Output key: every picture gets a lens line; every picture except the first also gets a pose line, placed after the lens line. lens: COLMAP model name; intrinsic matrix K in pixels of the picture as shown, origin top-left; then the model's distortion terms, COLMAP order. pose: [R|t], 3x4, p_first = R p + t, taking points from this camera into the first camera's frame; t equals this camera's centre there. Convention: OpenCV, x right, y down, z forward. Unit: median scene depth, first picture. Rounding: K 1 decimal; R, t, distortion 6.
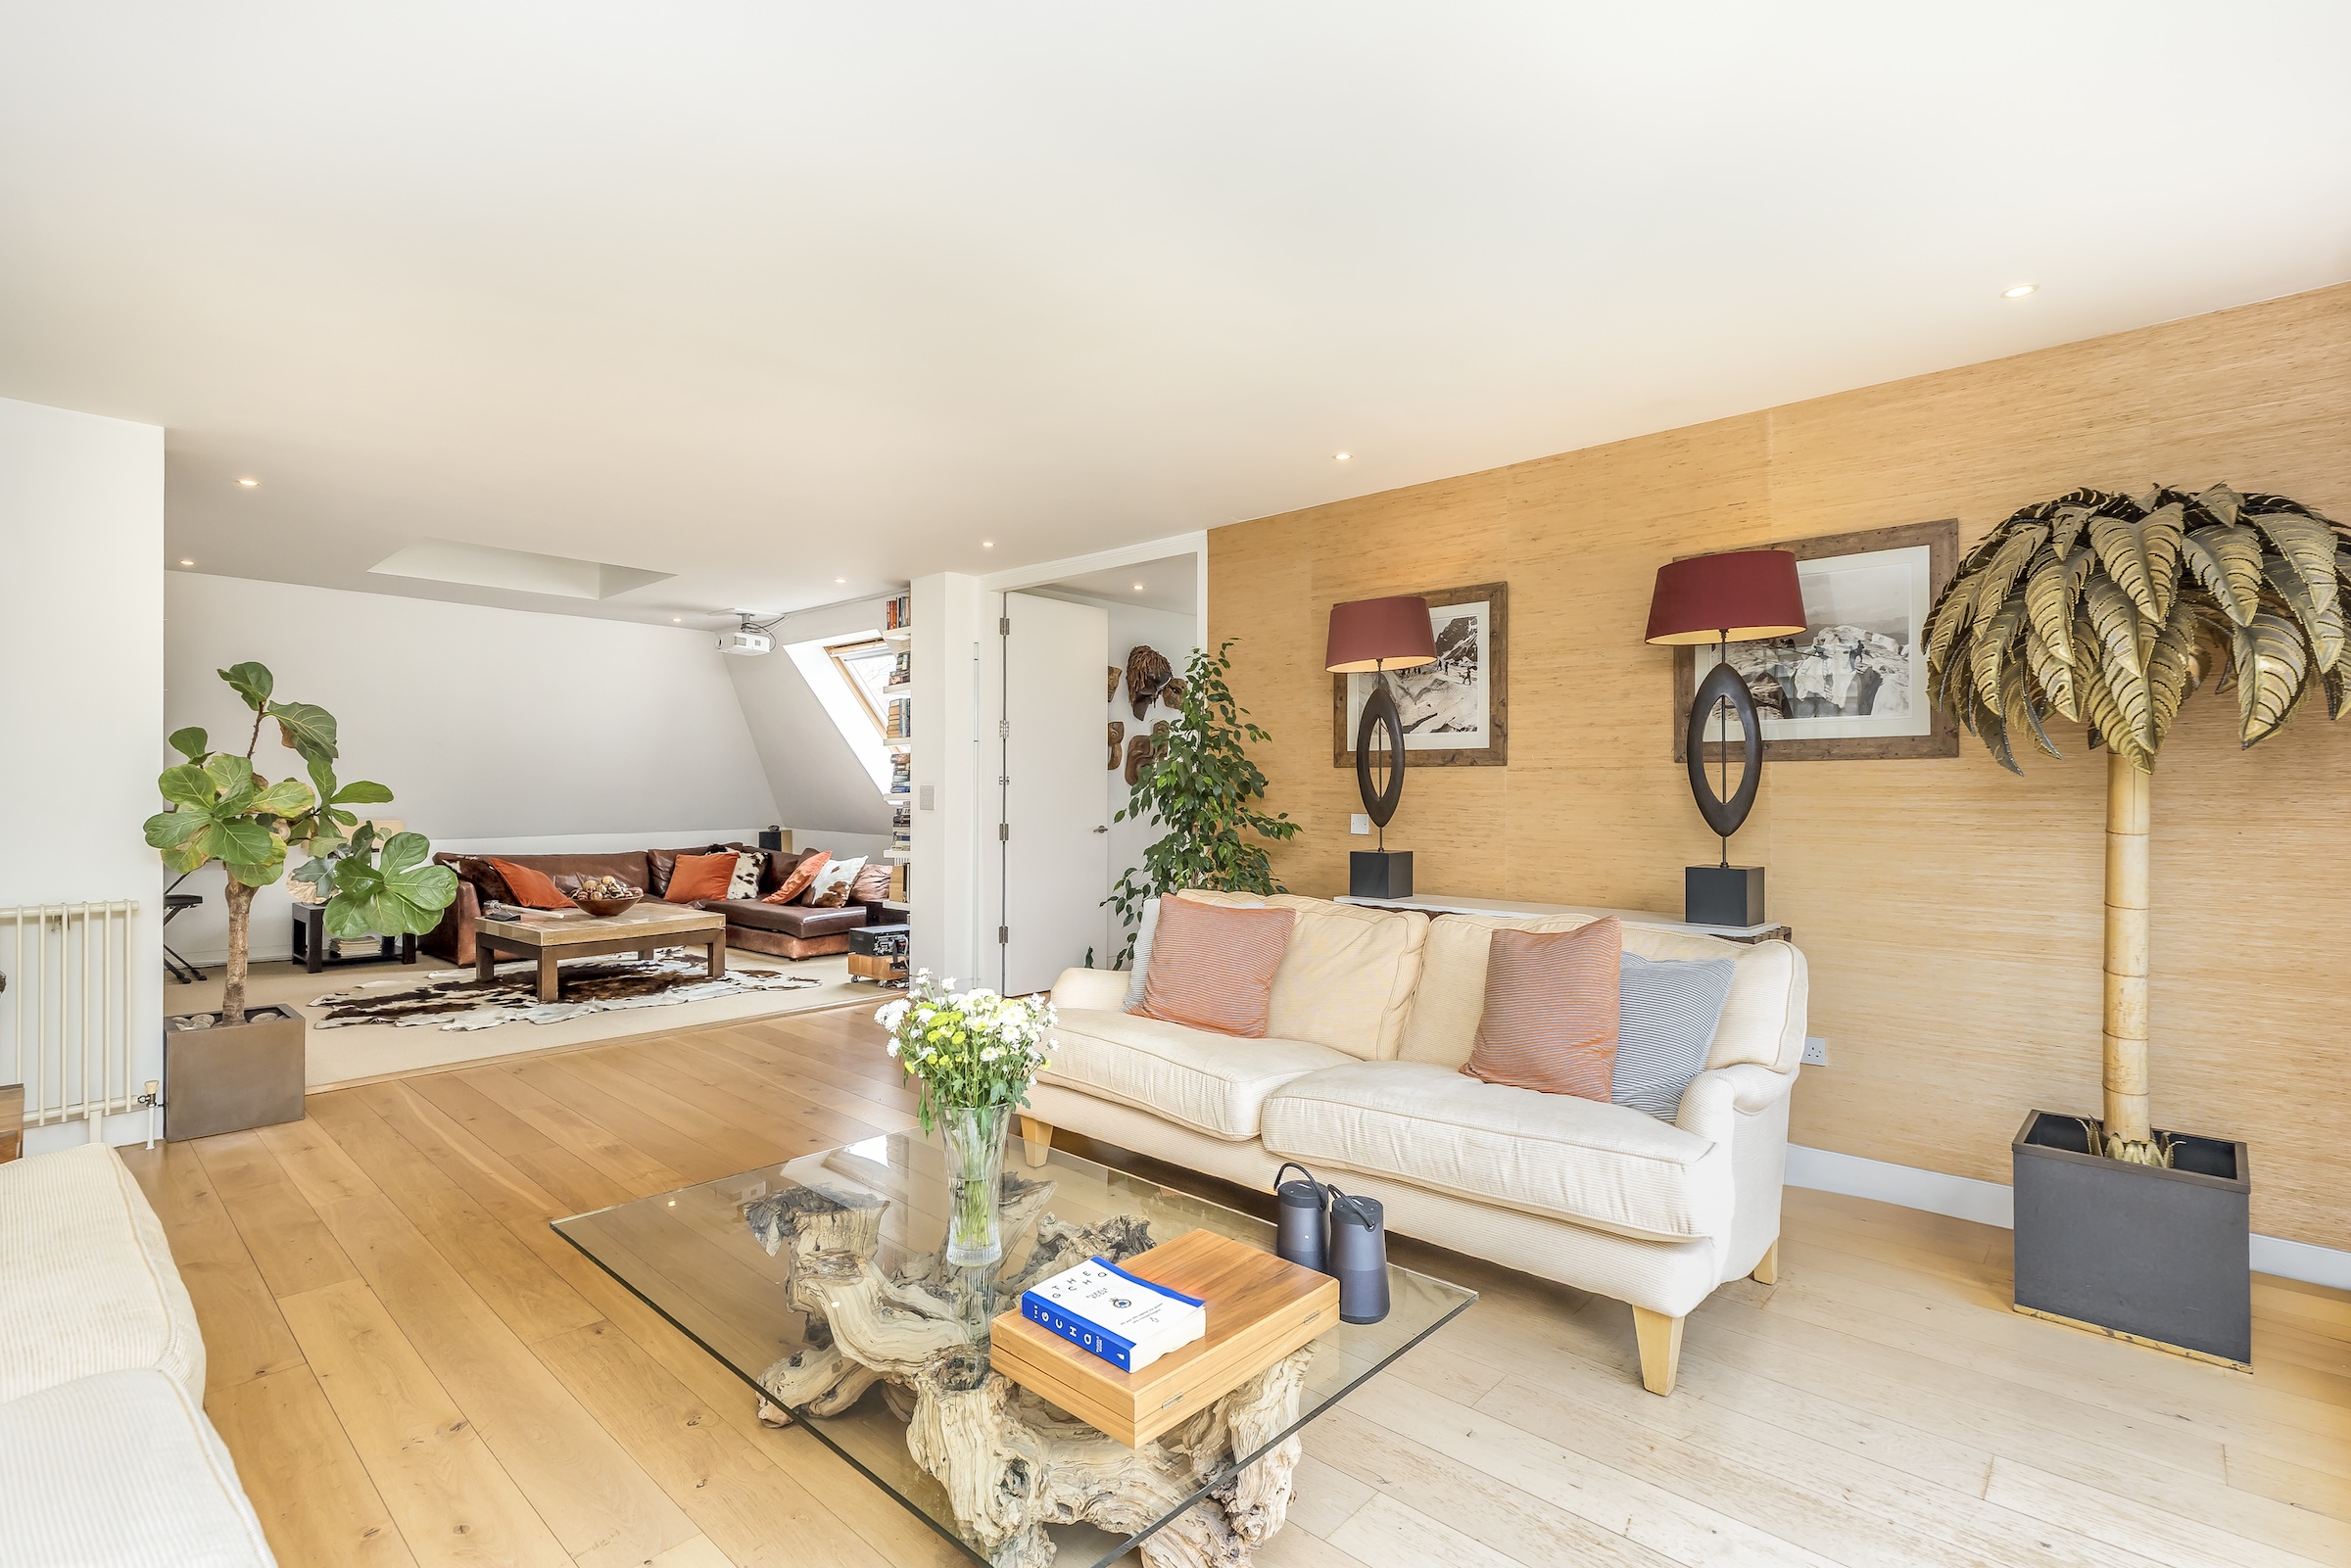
lens RADIAL K [[1087.2, 0, 1172.0], [0, 1087.2, 793.3], [0, 0, 1]] dist [0.001439, 0.000064]
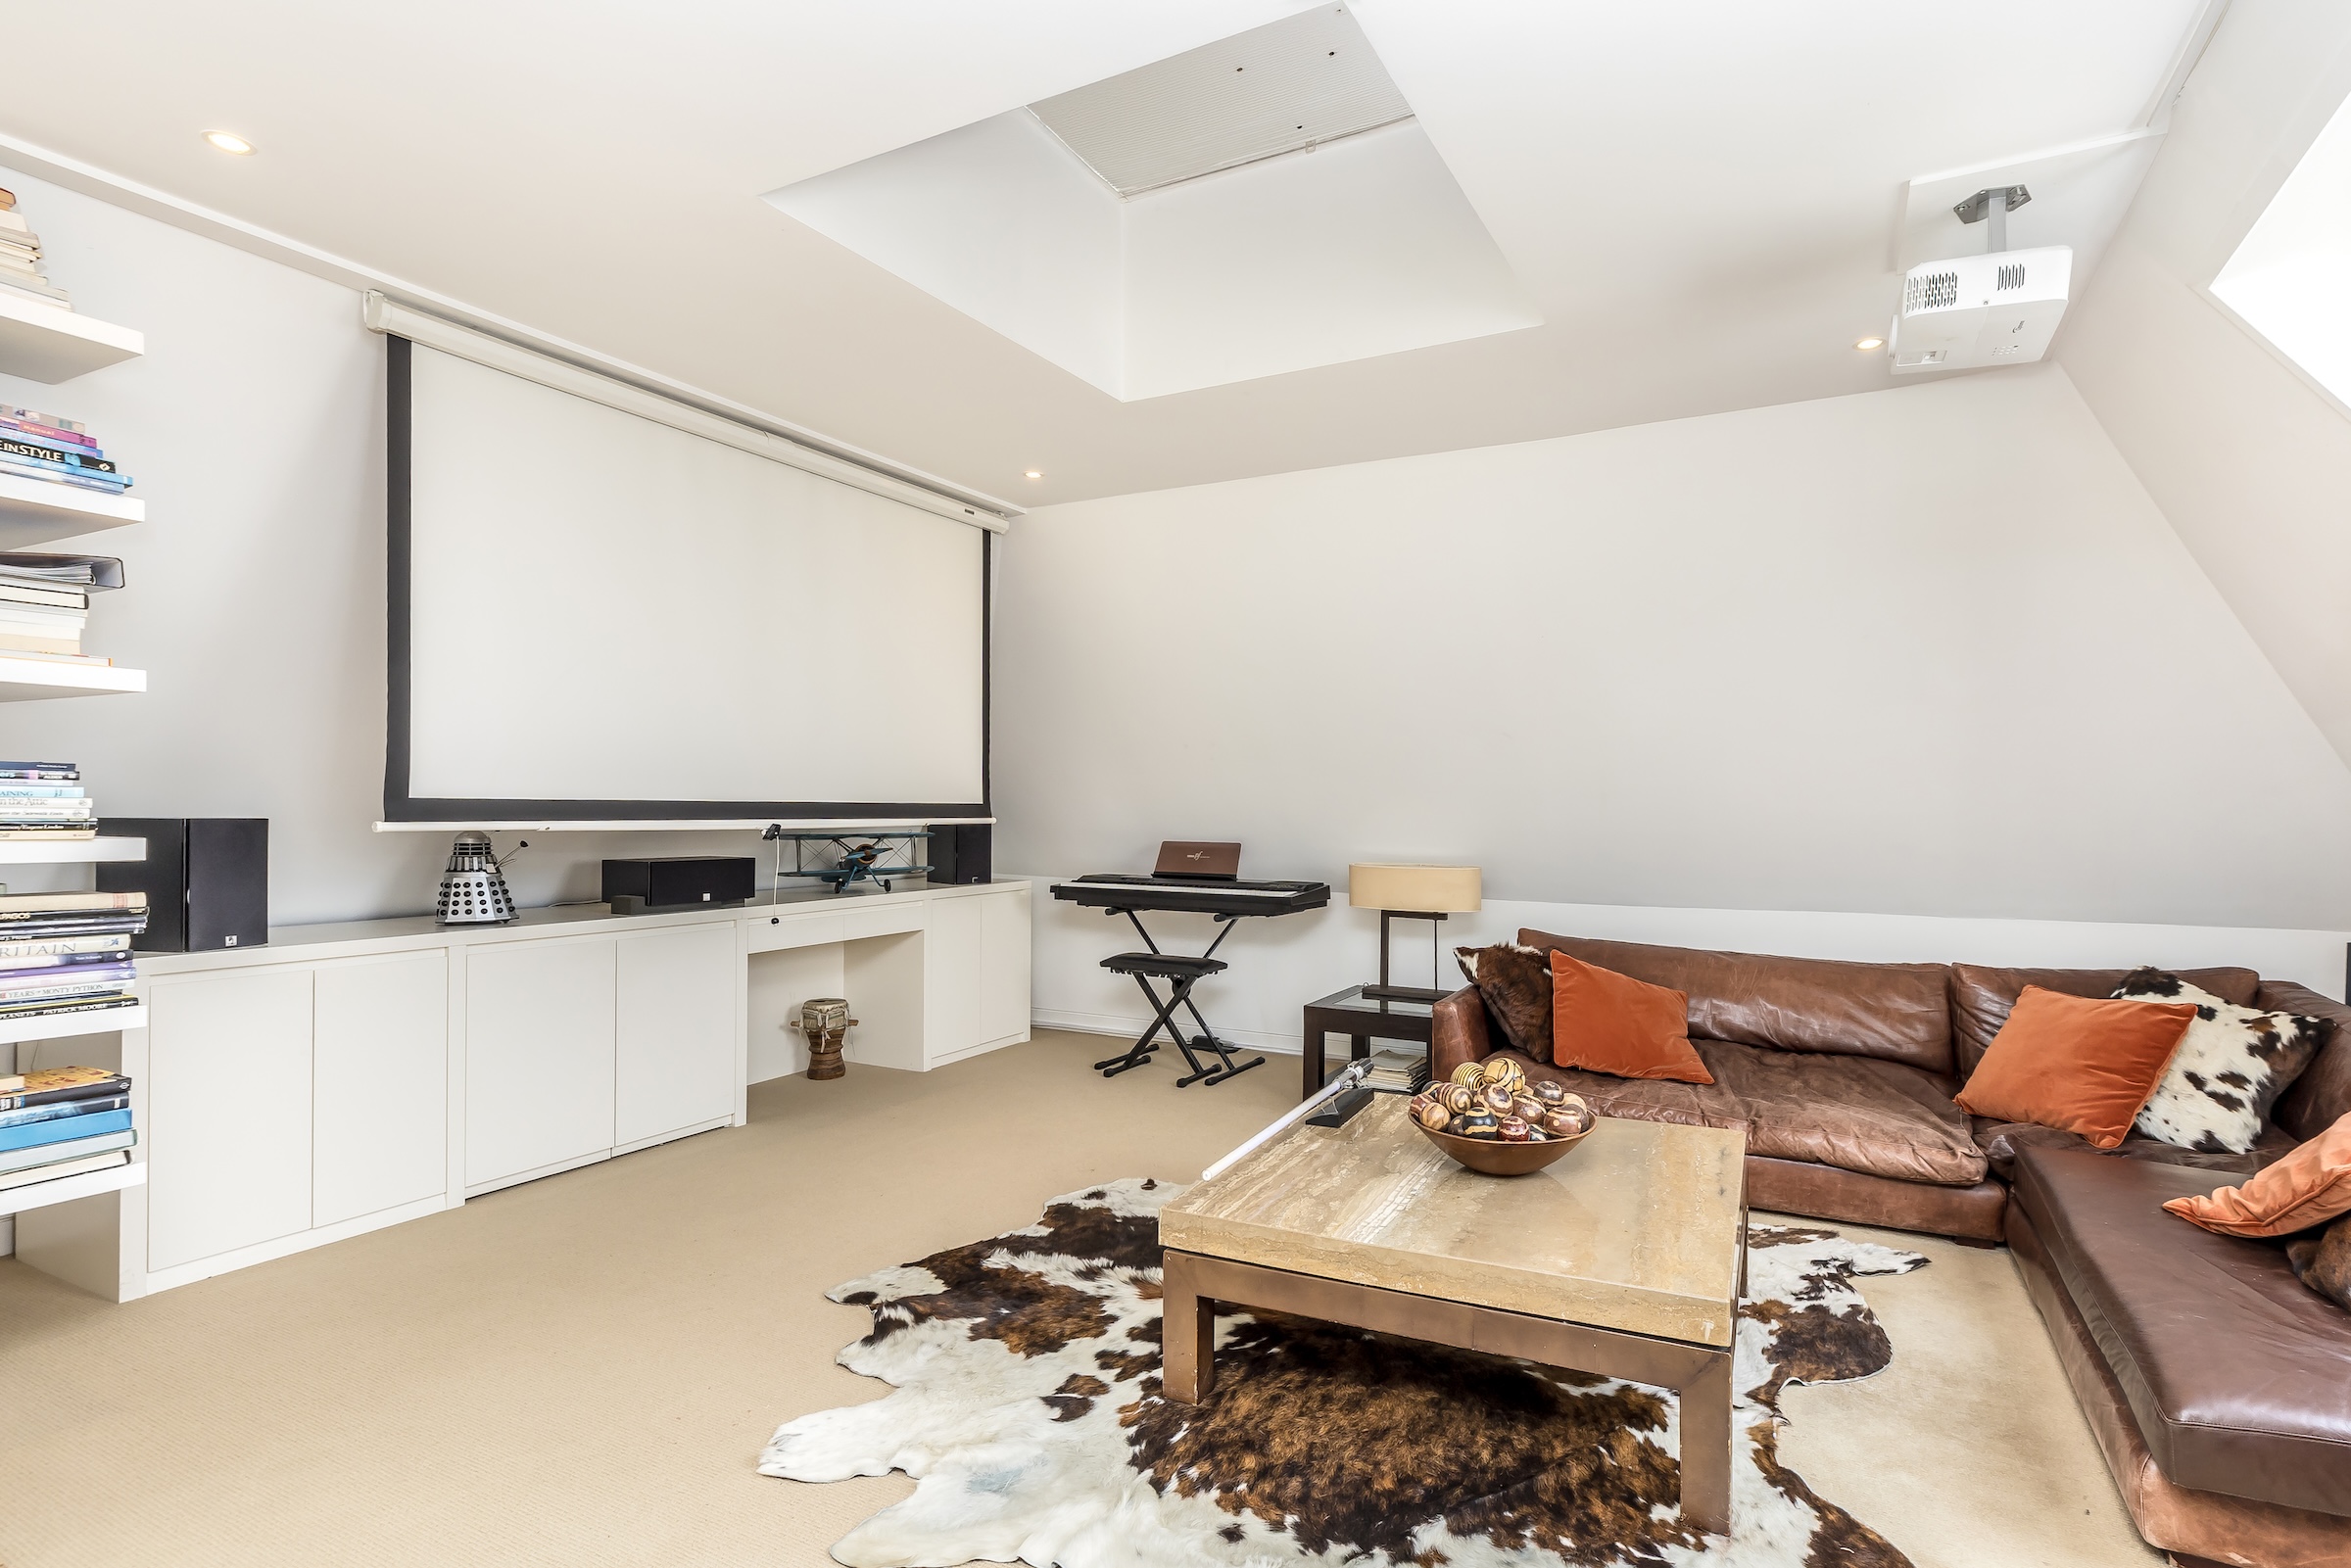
lens RADIAL K [[1129.6, 0, 1274.8], [0, 1129.6, 806.4], [0, 0, 1]] dist [0.003171, 0.000531]
pose [[0.289763, 0.001605, -0.957097, -0.142748], [-0.008738, 0.999961, -0.000969, -0.005171], [0.957059, 0.008643, 0.289766, 0.622681]]
